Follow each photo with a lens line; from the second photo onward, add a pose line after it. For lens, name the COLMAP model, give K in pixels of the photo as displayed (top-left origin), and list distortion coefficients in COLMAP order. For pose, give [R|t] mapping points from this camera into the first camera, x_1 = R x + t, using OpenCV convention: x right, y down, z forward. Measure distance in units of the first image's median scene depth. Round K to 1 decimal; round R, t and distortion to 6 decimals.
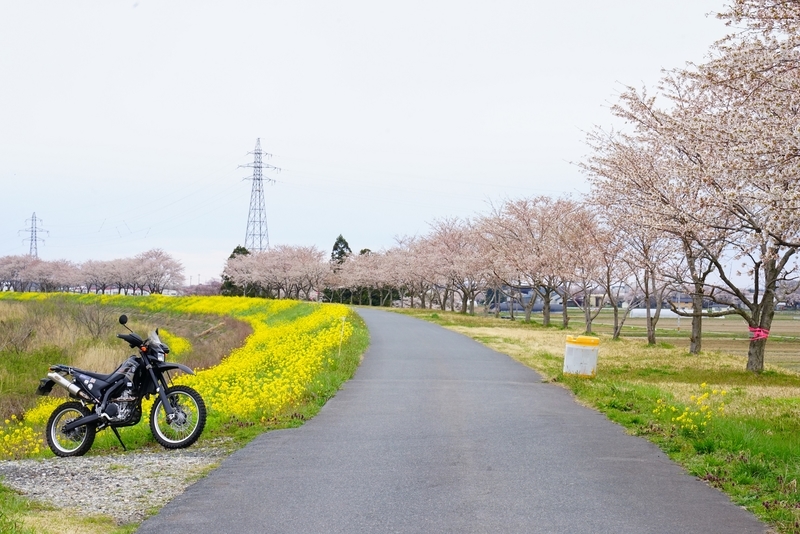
lens RADIAL K [[2468.8, 0, 400.0], [0, 2468.8, 267.0], [0, 0, 1]] dist [-0.071032, 0.078980]
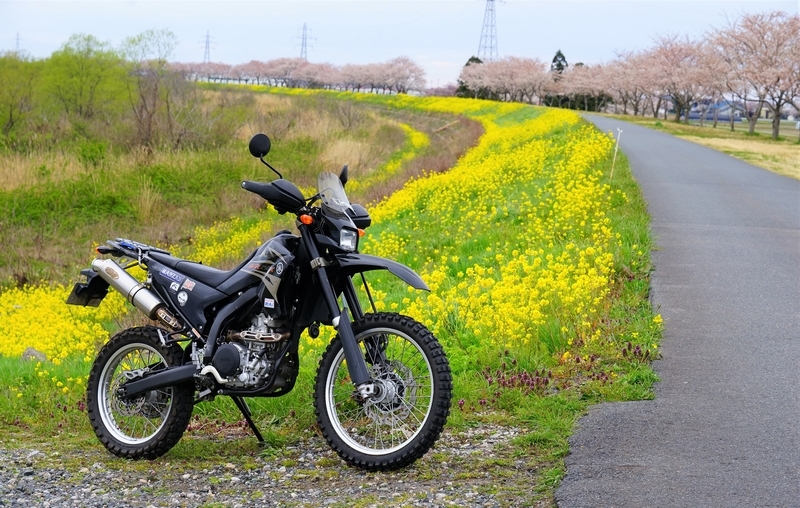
lens RADIAL K [[1932.0, 0, 400.0], [0, 1932.0, 254.0], [0, 0, 1]] dist [-0.000983, -0.106775]
pose [[0.994207, 0.046362, -0.096972, -0.011449], [-0.037291, 0.994934, 0.093353, 0.001685], [0.100809, -0.089196, 0.990899, 0.137245]]
